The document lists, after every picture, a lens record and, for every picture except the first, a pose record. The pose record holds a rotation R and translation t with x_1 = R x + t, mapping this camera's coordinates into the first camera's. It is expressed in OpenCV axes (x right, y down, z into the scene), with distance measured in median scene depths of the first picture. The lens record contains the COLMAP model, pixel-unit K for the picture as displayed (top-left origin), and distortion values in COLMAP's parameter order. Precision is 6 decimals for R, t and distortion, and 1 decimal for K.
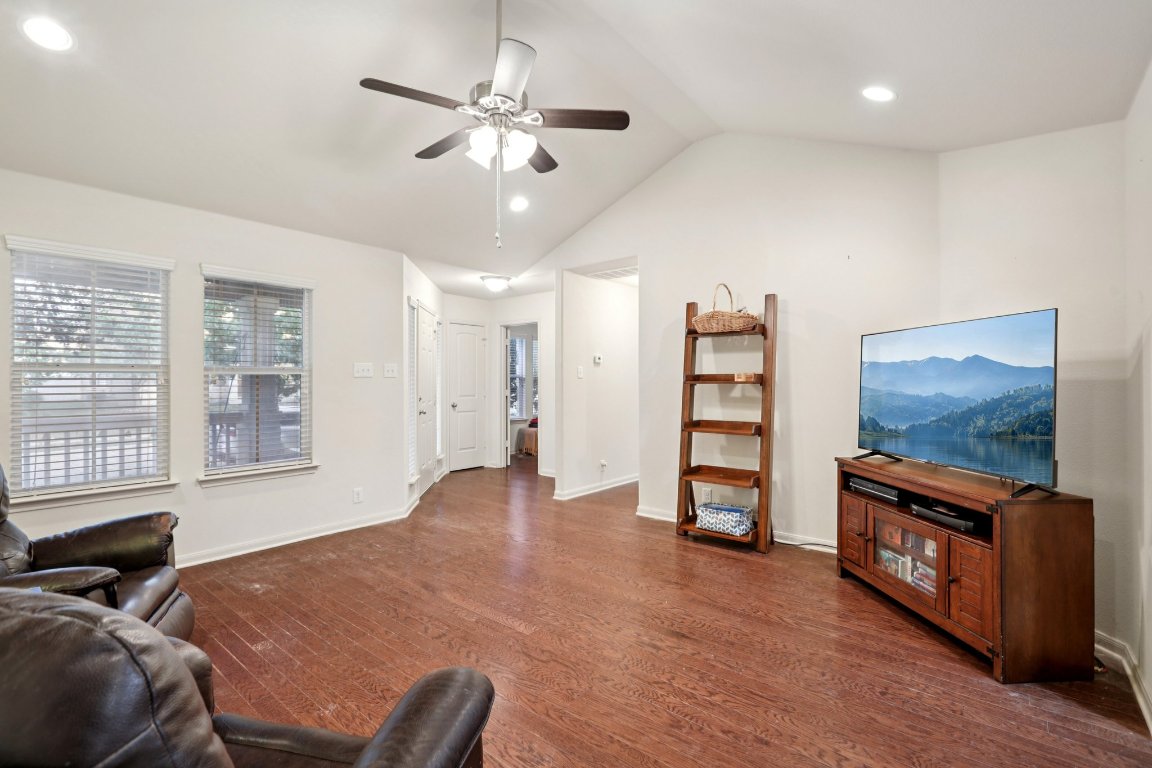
lens RADIAL K [[524.5, 0, 581.6], [0, 524.5, 383.8], [0, 0, 1]] dist [-0.001066, -0.001652]
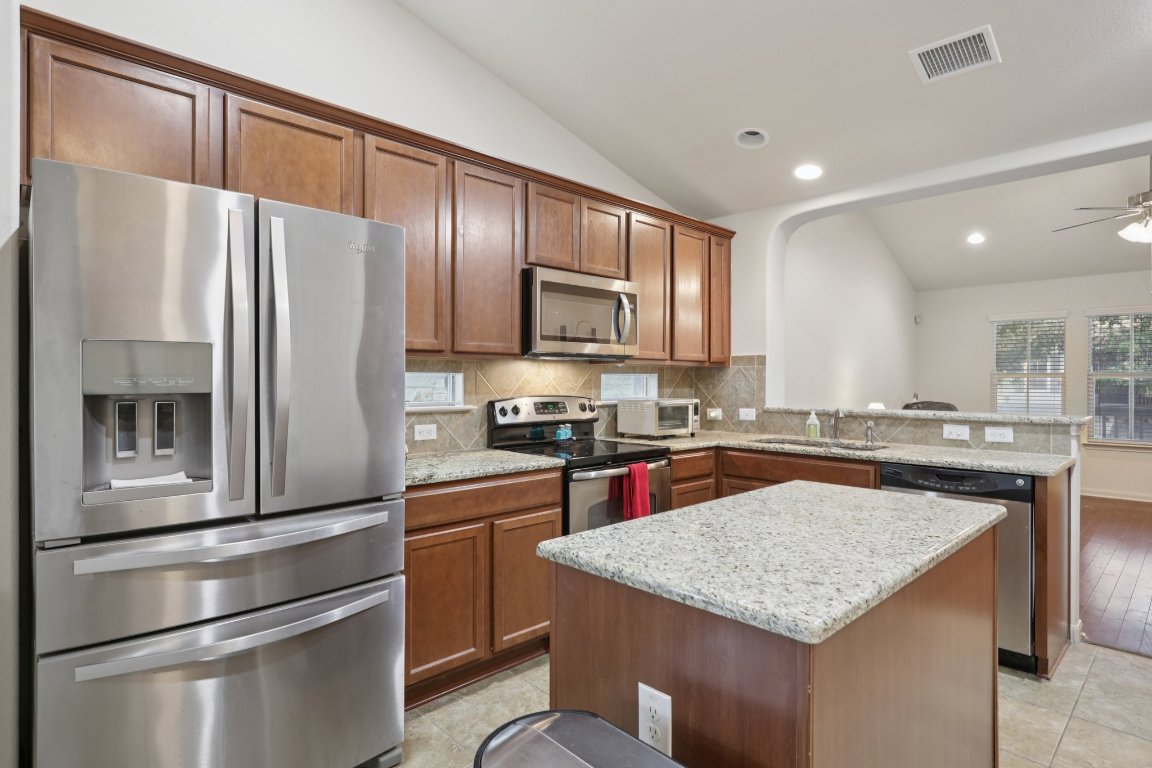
lens RADIAL K [[601.5, 0, 575.7], [0, 601.5, 382.0], [0, 0, 1]] dist [-0.001290, -0.000717]
pose [[-0.122350, 0.000786, -0.992487, 1.137695], [-0.010950, 0.999938, 0.002142, 0.006311], [0.992427, 0.011130, -0.122333, -0.287082]]
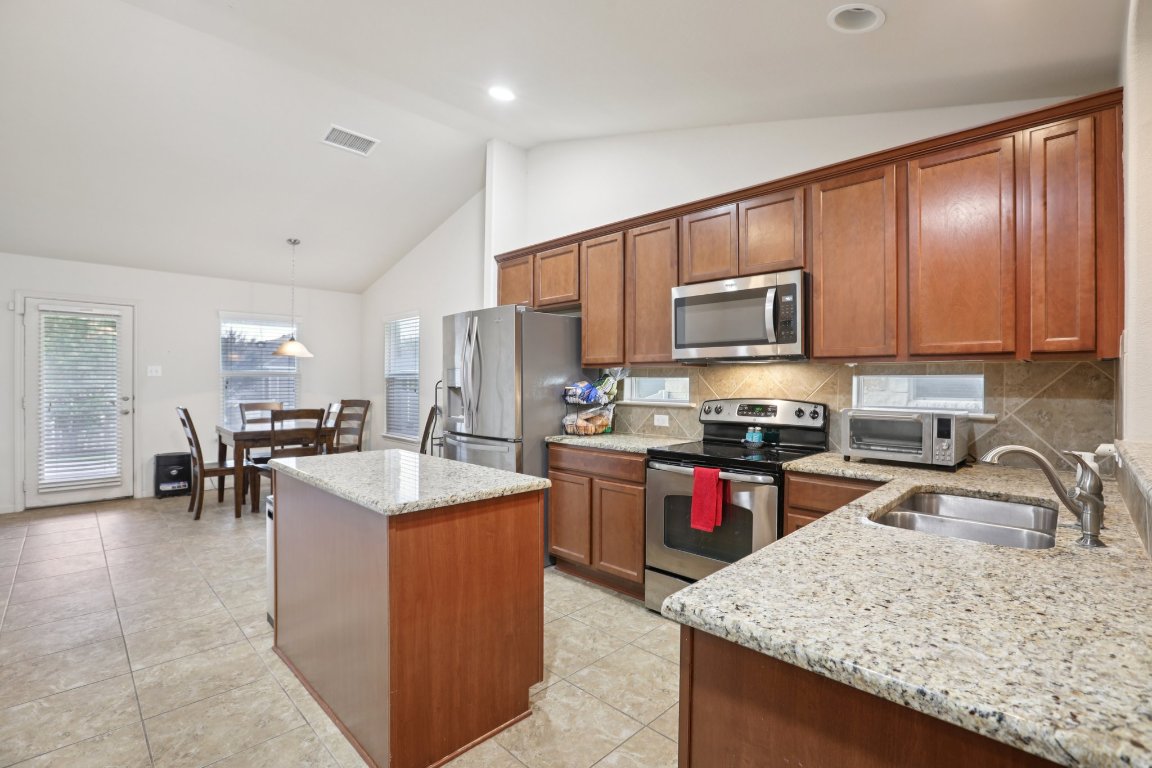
lens RADIAL K [[524.5, 0, 574.0], [0, 524.5, 386.1], [0, 0, 1]] dist [-0.001066, -0.001652]
pose [[-0.995297, -0.007227, 0.096602, 0.509022], [-0.005696, 0.999854, 0.016116, -0.000484], [-0.096704, 0.015490, -0.995193, 0.327871]]
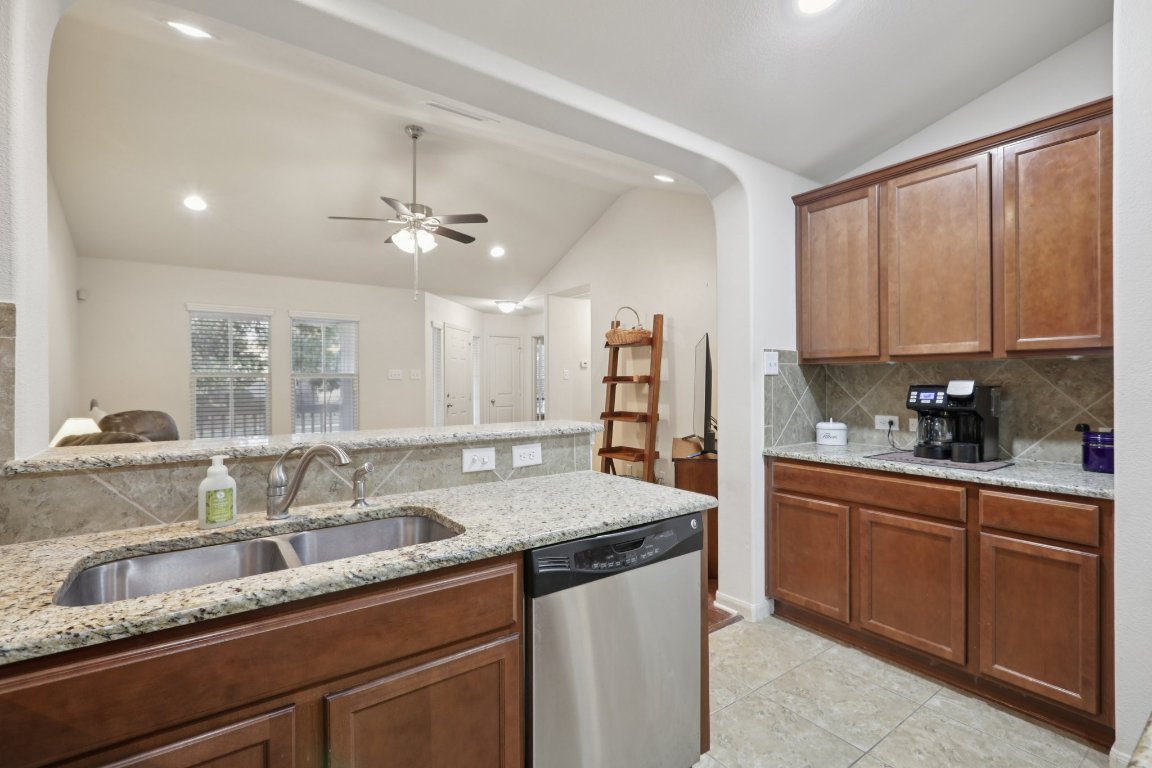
lens RADIAL K [[524.5, 0, 582.3], [0, 524.5, 381.0], [0, 0, 1]] dist [-0.001066, -0.001652]
pose [[0.967717, -0.004062, -0.252006, 0.490327], [0.001957, 0.999961, -0.008601, 0.005689], [0.252031, 0.007830, 0.967687, -0.295946]]
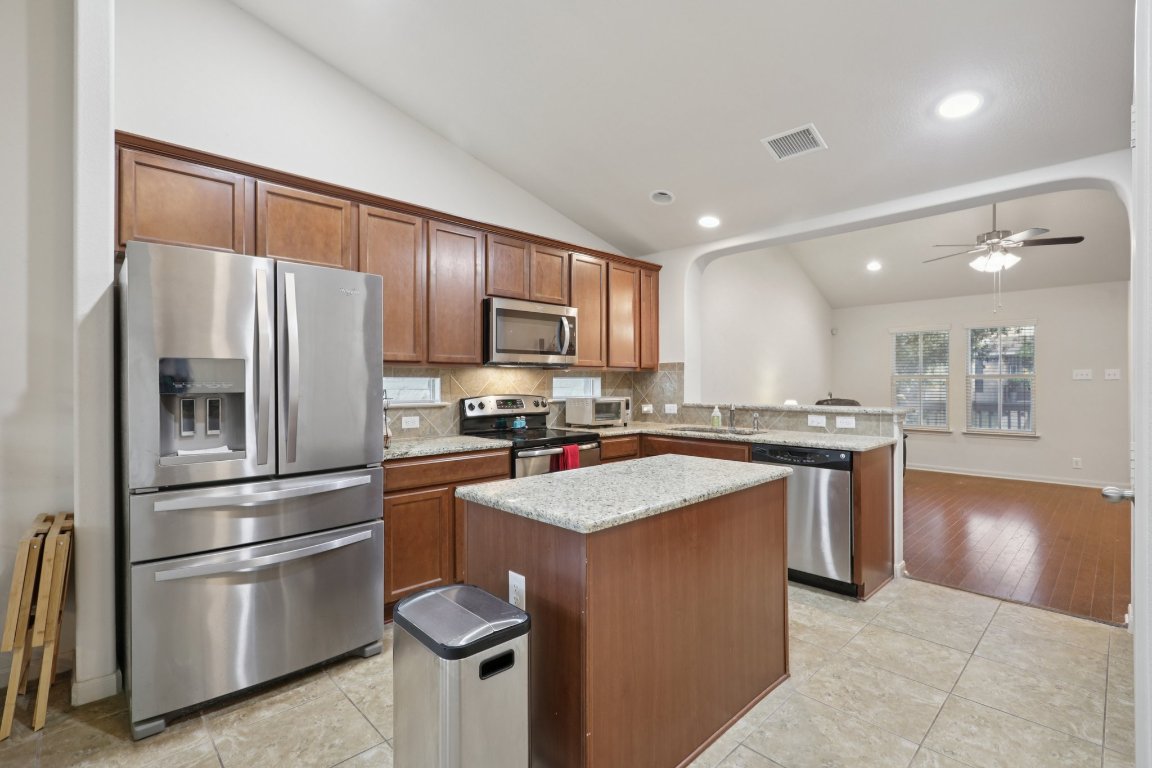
lens RADIAL K [[524.5, 0, 574.9], [0, 524.5, 383.2], [0, 0, 1]] dist [-0.001066, -0.001652]
pose [[-0.120660, -0.000650, -0.992694, 1.242507], [-0.006371, 0.999980, 0.000119, 0.005804], [0.992673, 0.006338, -0.120662, -0.192986]]
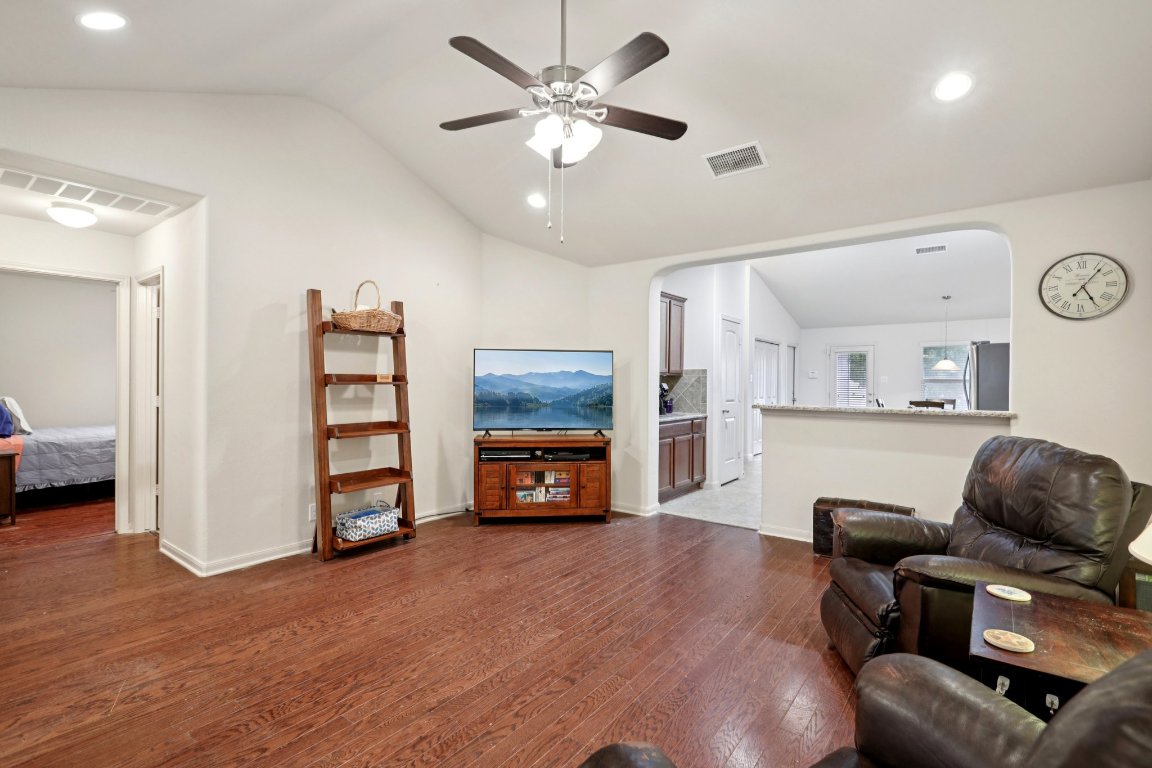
lens RADIAL K [[524.5, 0, 582.3], [0, 524.5, 383.7], [0, 0, 1]] dist [-0.001066, -0.001652]
pose [[-0.044825, -0.000994, 0.998994, -0.709771], [0.003903, 0.999992, 0.001170, -0.000576], [-0.998987, 0.003952, -0.044820, 0.642450]]
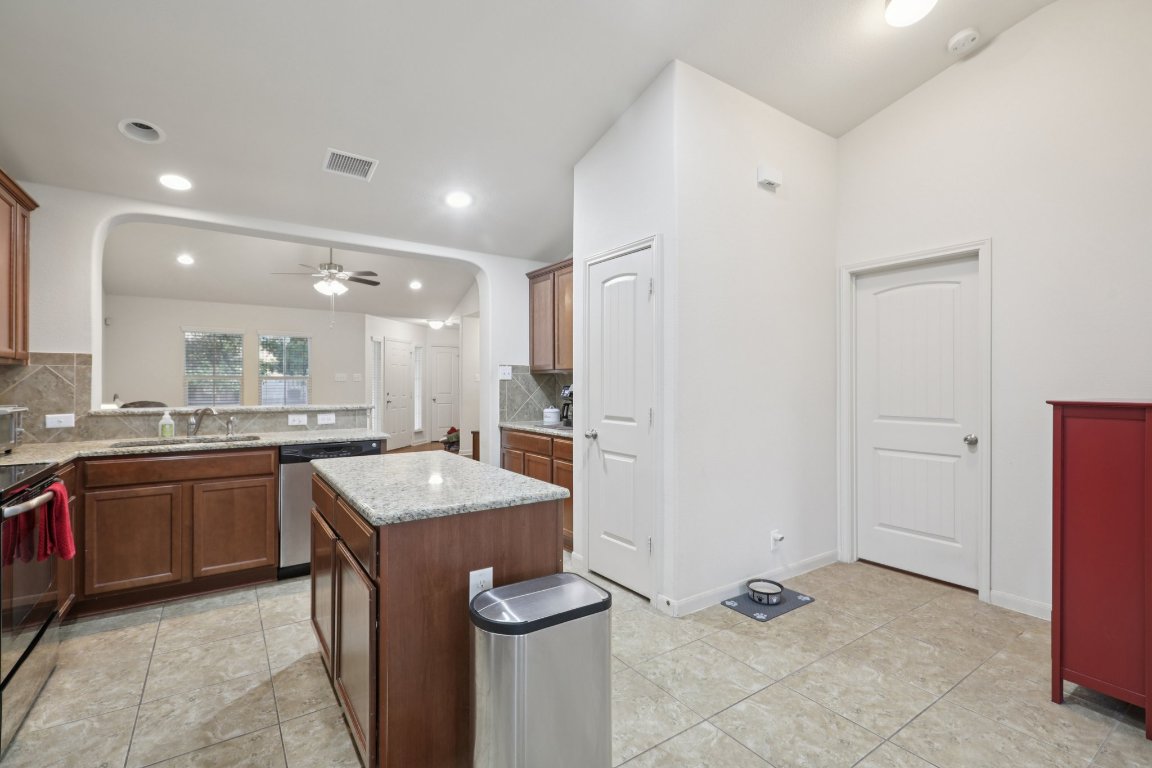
lens RADIAL K [[524.5, 0, 584.2], [0, 524.5, 381.3], [0, 0, 1]] dist [-0.001066, -0.001652]
pose [[0.962974, -0.000643, -0.269592, 1.040764], [-0.002762, 0.999921, -0.012250, 0.009191], [0.269579, 0.012541, 0.962897, -0.653505]]
